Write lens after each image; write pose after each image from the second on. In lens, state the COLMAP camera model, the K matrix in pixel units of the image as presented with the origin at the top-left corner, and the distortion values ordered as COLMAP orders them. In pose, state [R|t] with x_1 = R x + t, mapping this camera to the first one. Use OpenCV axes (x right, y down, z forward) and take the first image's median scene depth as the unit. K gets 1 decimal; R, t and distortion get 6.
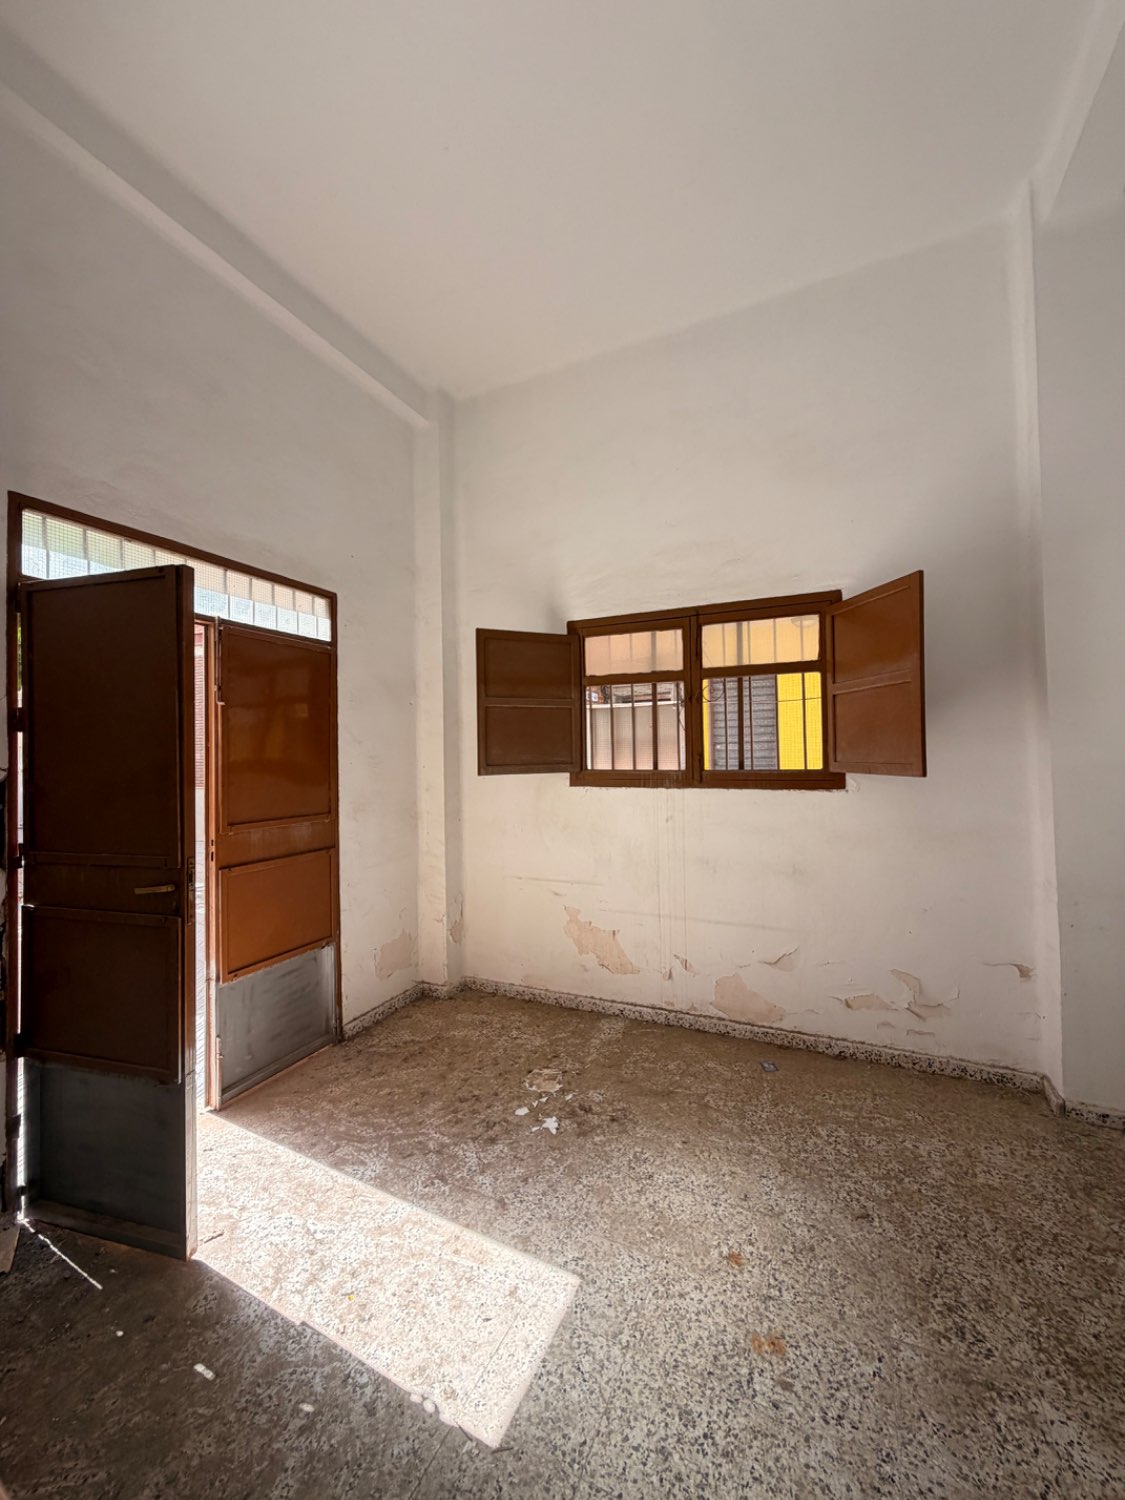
lens RADIAL K [[596.5, 0, 562.5], [0, 596.5, 747.8], [0, 0, 1]] dist [-0.002890, 0.000764]
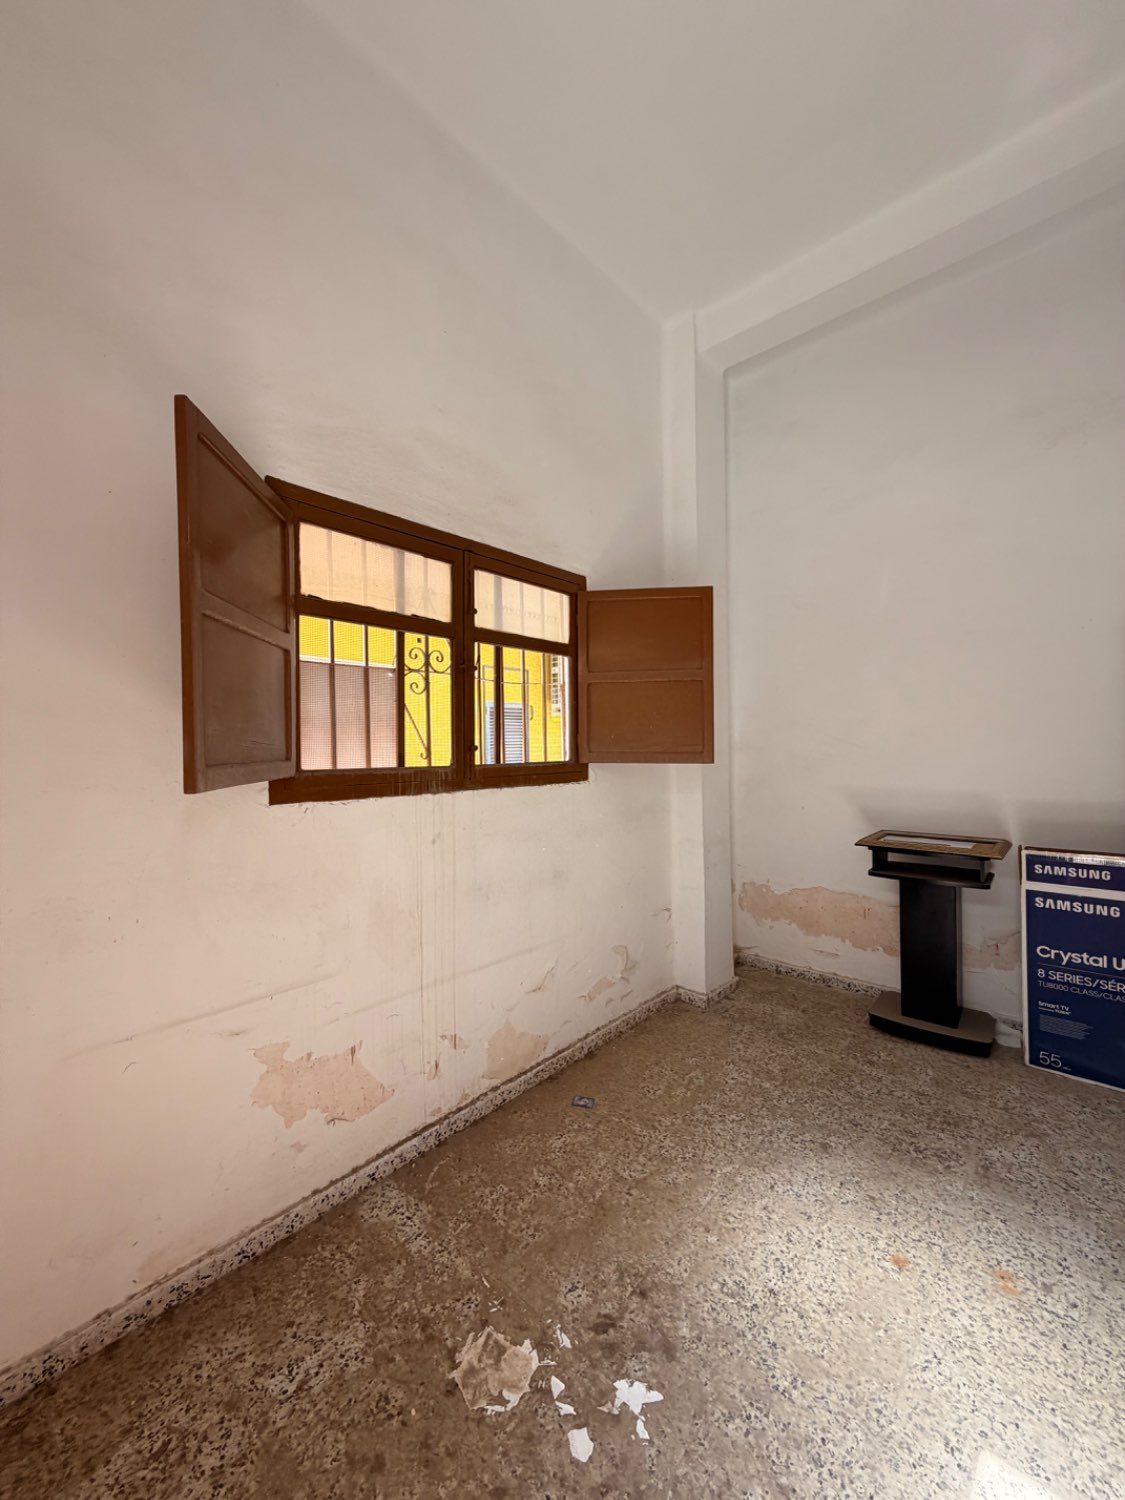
lens RADIAL K [[596.5, 0, 562.9], [0, 596.5, 747.4], [0, 0, 1]] dist [-0.002890, 0.000764]
pose [[0.293059, 0.007492, 0.956065, -0.577340], [-0.006863, 0.999960, -0.005732, 0.025688], [-0.956070, -0.004882, 0.293099, 0.900986]]
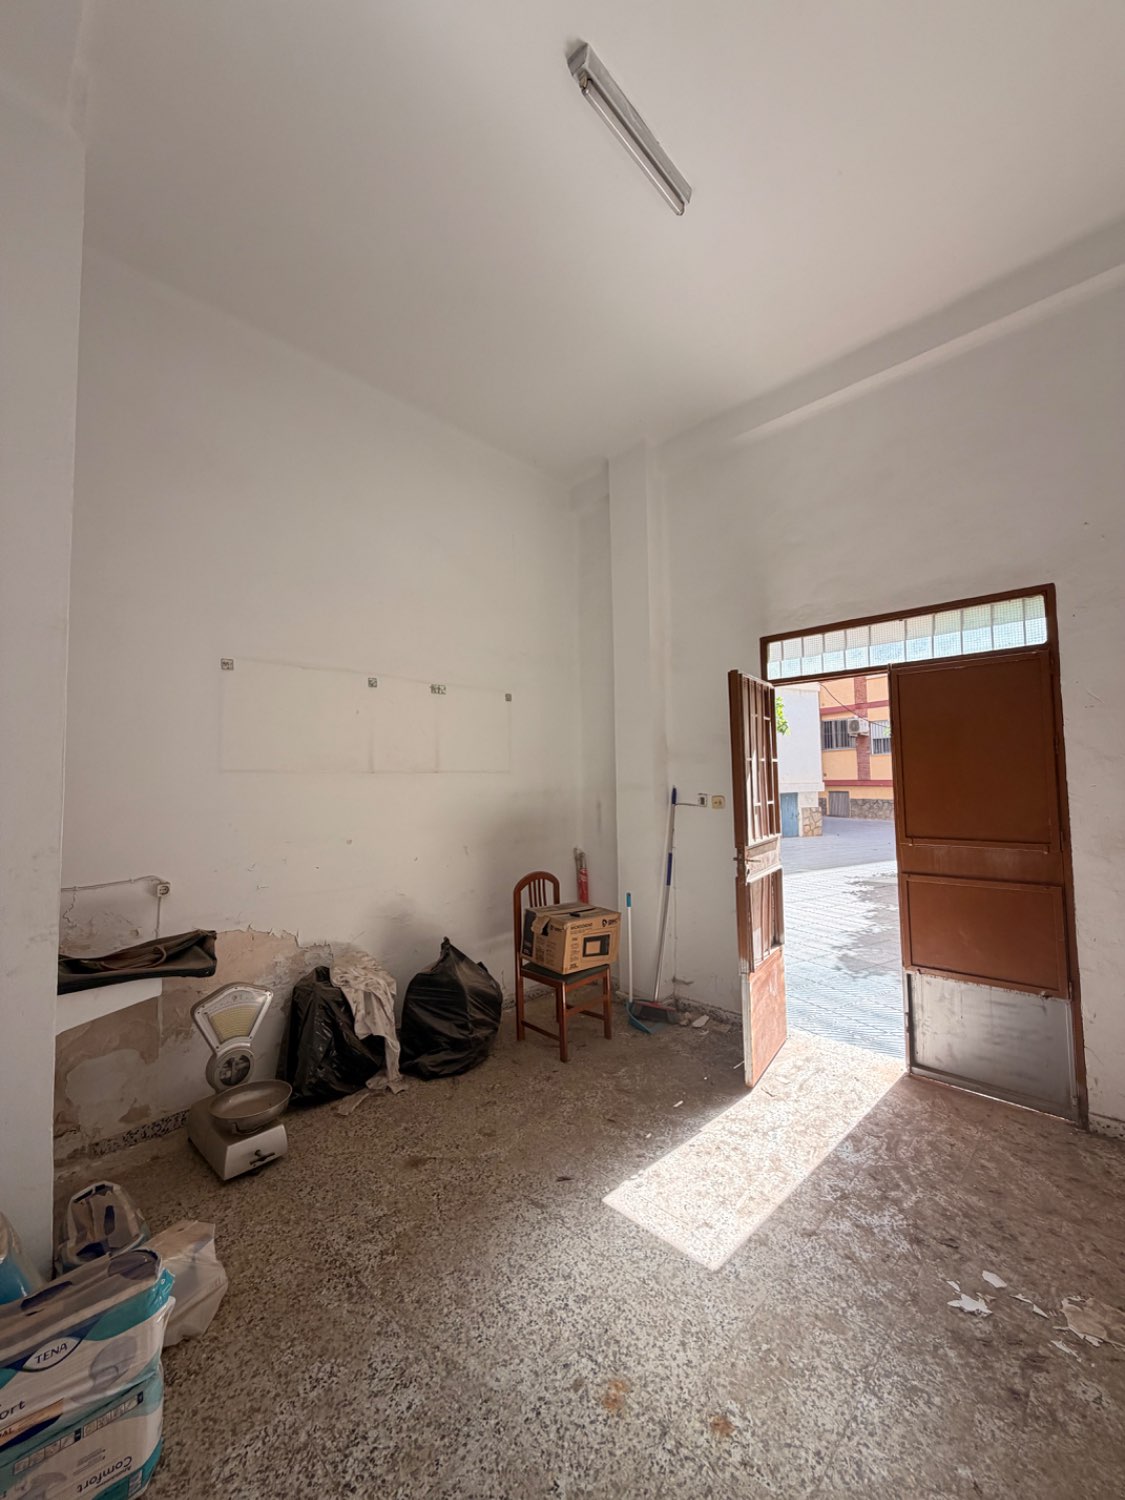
lens RADIAL K [[596.5, 0, 561.3], [0, 596.5, 748.6], [0, 0, 1]] dist [-0.002890, 0.000764]
pose [[-0.326212, -0.025415, -0.944955, 0.831390], [0.038598, 0.998447, -0.040178, -0.025484], [0.944508, -0.049580, -0.324724, 0.798511]]
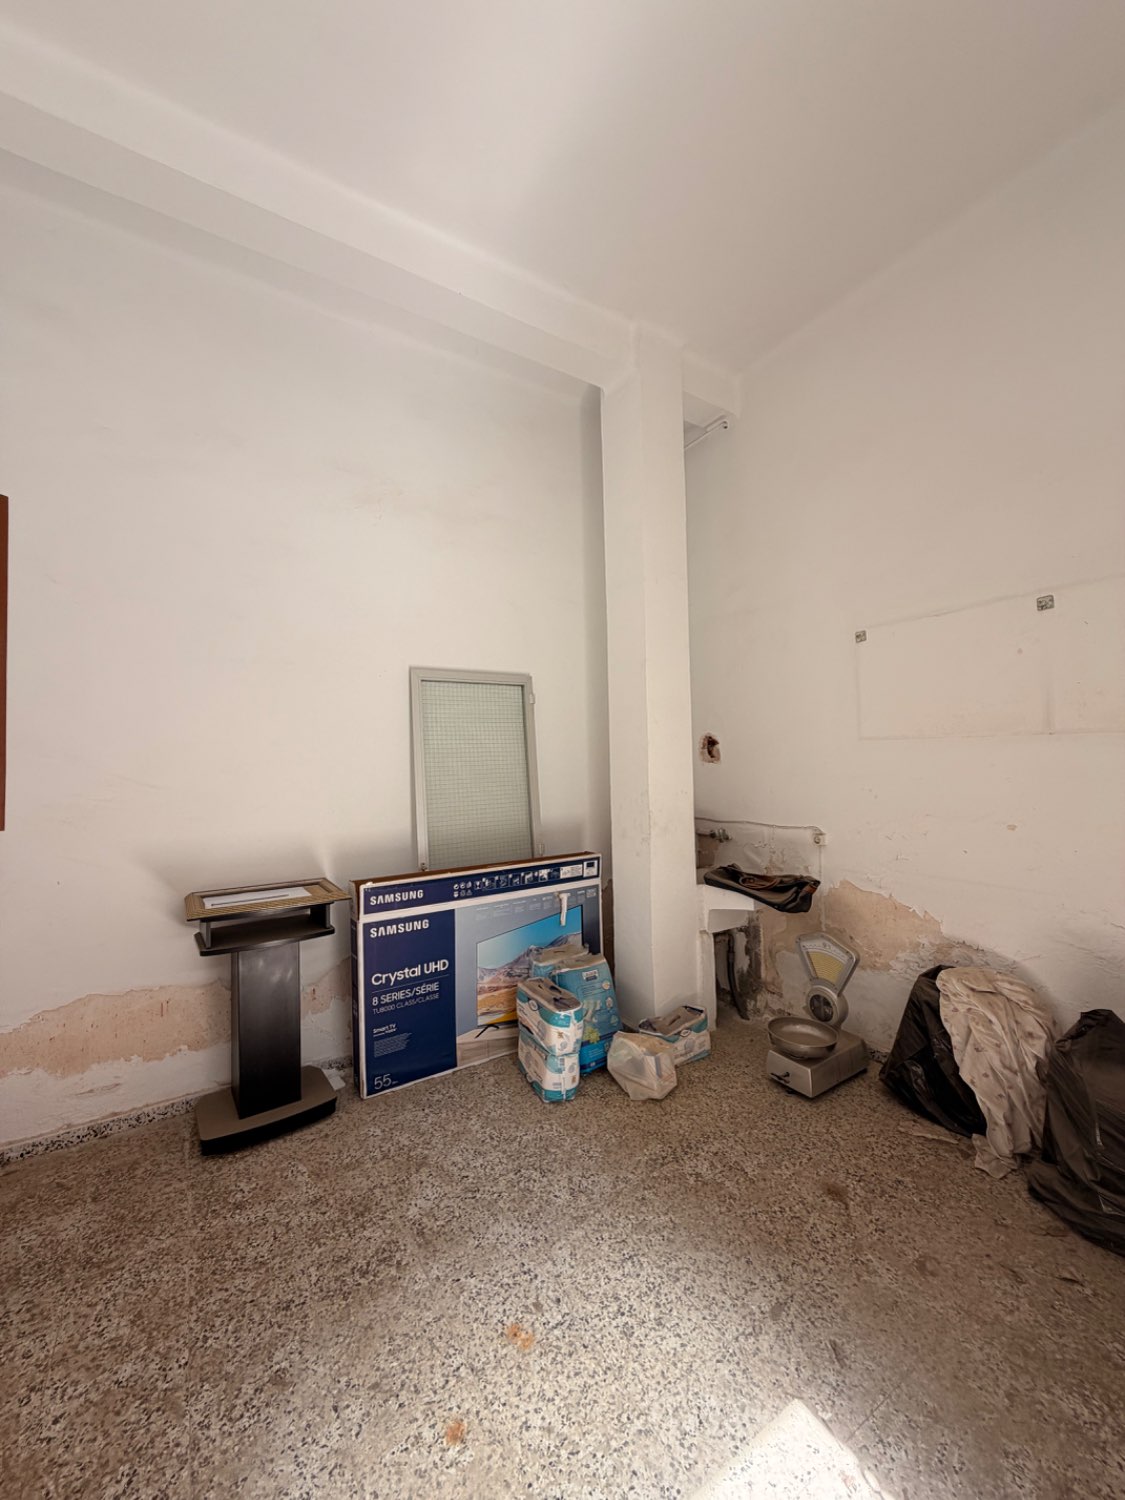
lens RADIAL K [[596.5, 0, 562.7], [0, 596.5, 744.9], [0, 0, 1]] dist [-0.002890, 0.000764]
pose [[-0.846759, 0.047746, 0.529830, -0.203383], [0.024333, 0.998398, -0.051084, 0.006482], [-0.531420, -0.030363, -0.846564, 1.165703]]
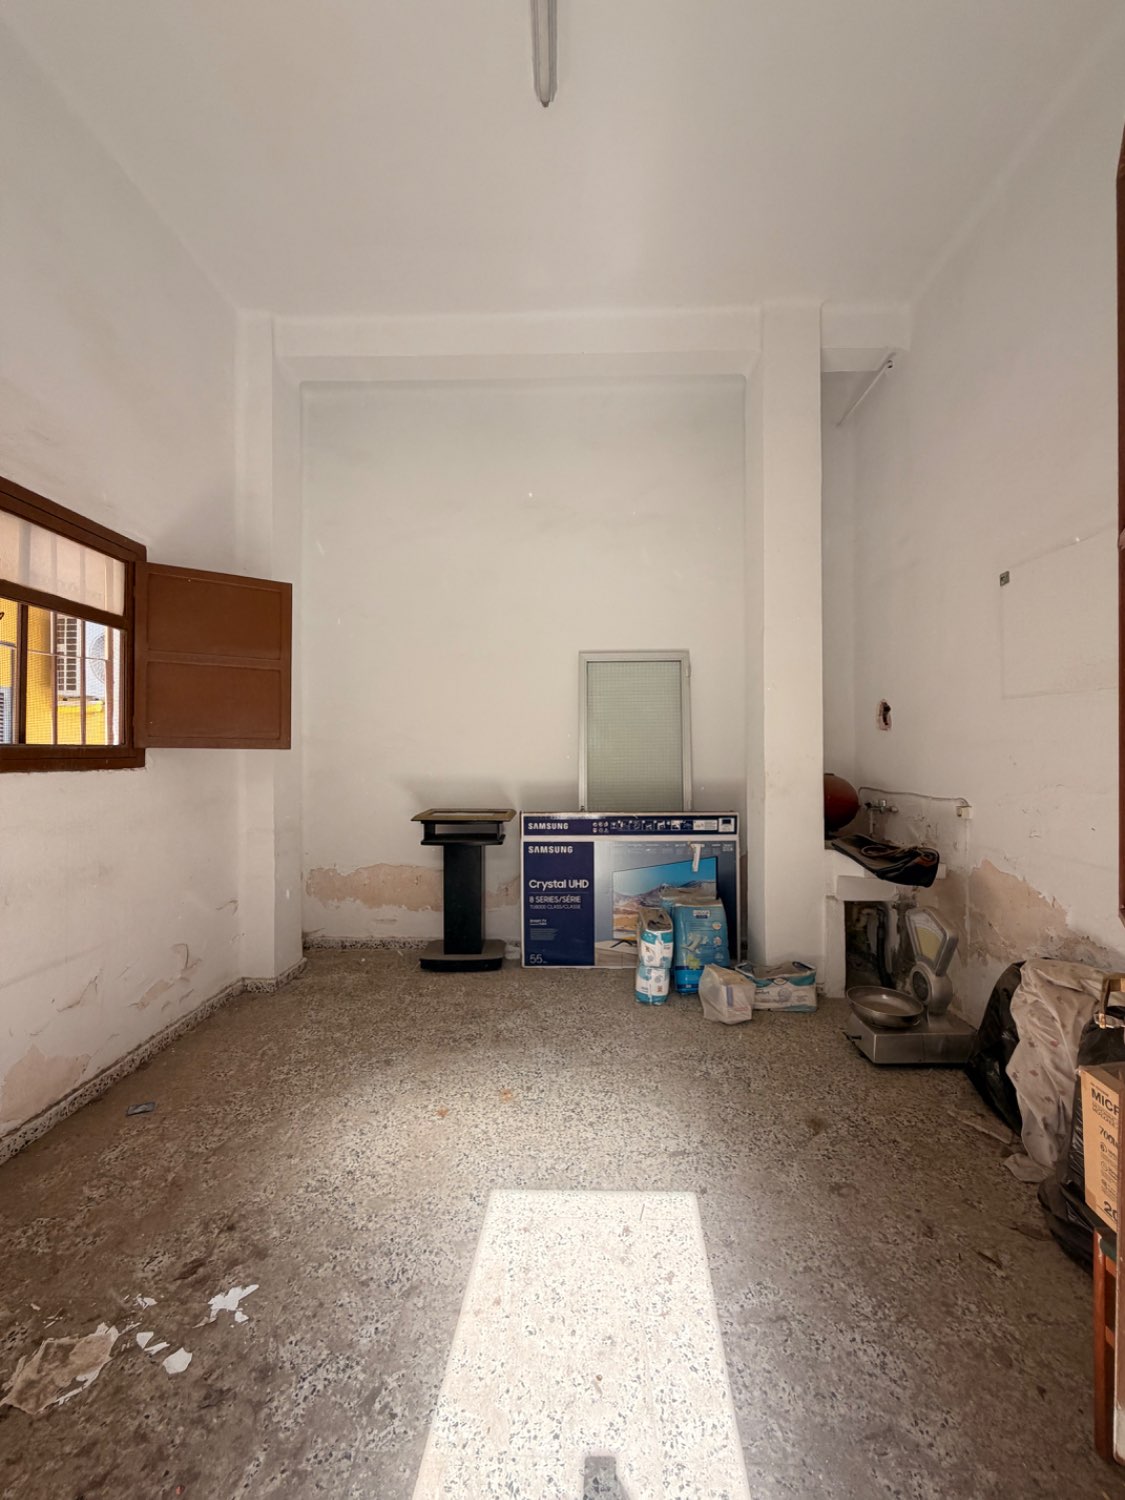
lens RADIAL K [[596.5, 0, 562.7], [0, 596.5, 747.2], [0, 0, 1]] dist [-0.002890, 0.000764]
pose [[-0.404141, 0.020319, 0.914471, -0.736450], [-0.007875, 0.999639, -0.025692, 0.069312], [-0.914663, -0.017584, -0.403835, 0.941399]]
